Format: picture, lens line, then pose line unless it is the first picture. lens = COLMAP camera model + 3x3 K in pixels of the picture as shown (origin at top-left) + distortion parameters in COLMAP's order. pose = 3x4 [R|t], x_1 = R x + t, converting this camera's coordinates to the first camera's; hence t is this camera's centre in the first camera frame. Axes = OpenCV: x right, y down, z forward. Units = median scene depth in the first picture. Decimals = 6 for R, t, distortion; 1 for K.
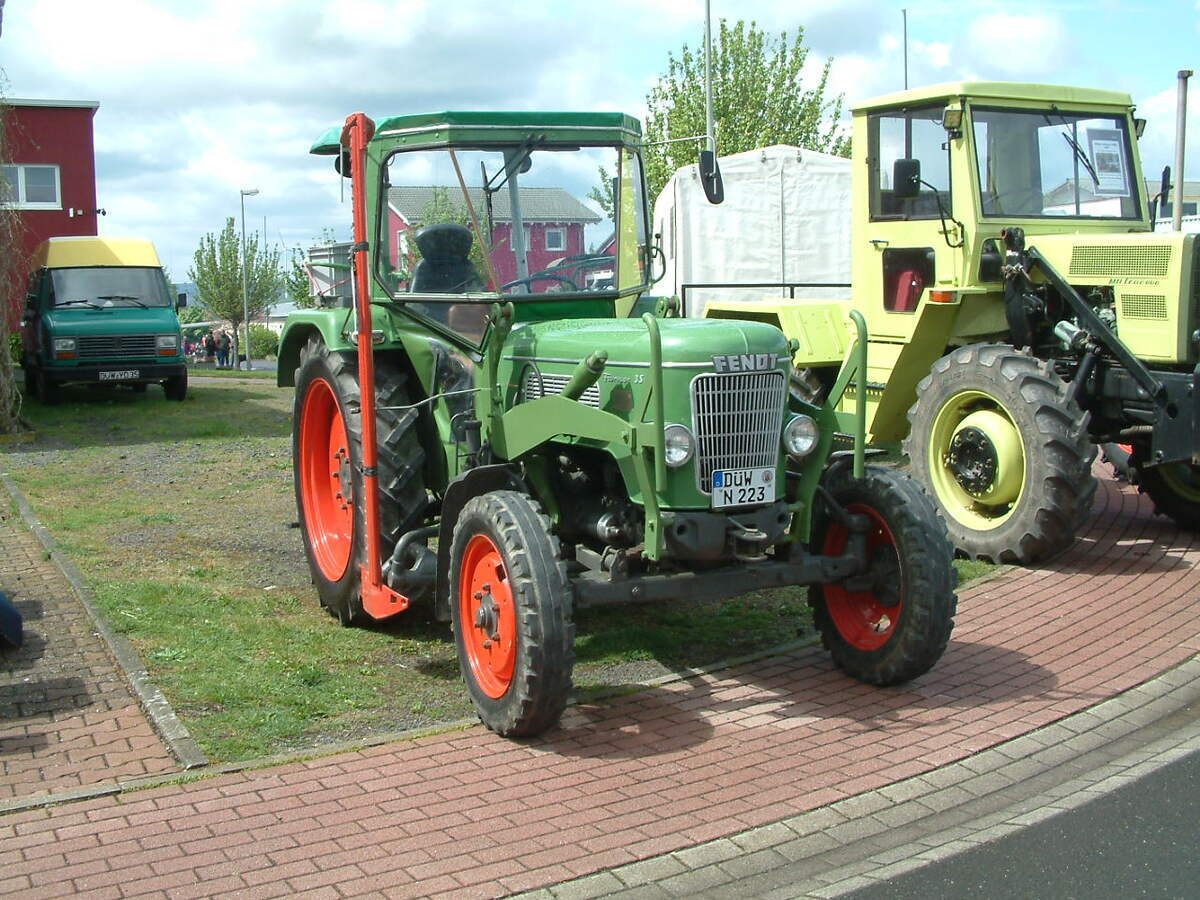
lens RADIAL K [[1535.1, 0, 600.0], [0, 1535.1, 450.0], [0, 0, 1]] dist [-0.183689, 0.490399]
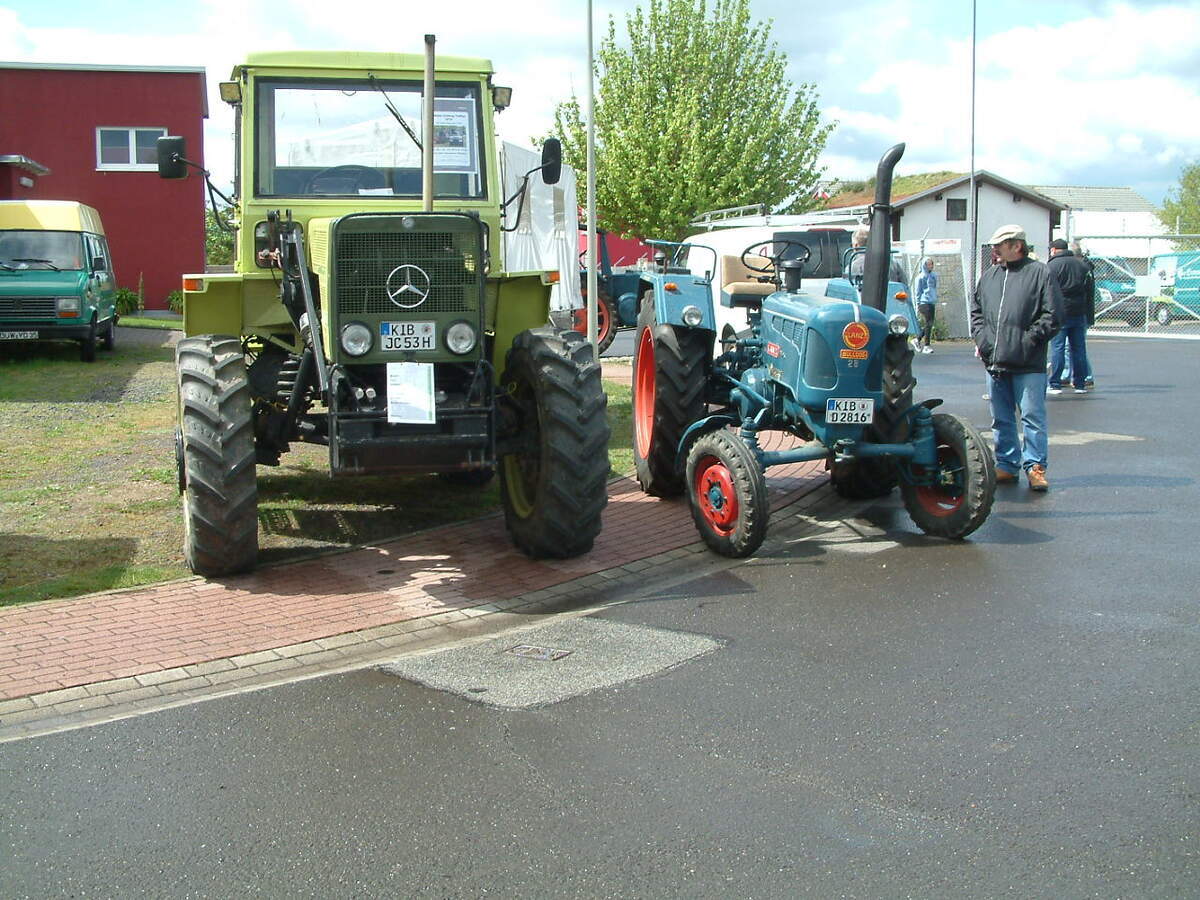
lens RADIAL K [[1535.1, 0, 600.0], [0, 1535.1, 450.0], [0, 0, 1]] dist [-0.183689, 0.490399]
pose [[0.982134, 0.041040, -0.183653, 0.427555], [-0.036551, 0.998946, 0.027763, -0.022559], [0.184599, -0.020554, 0.982599, 0.085312]]
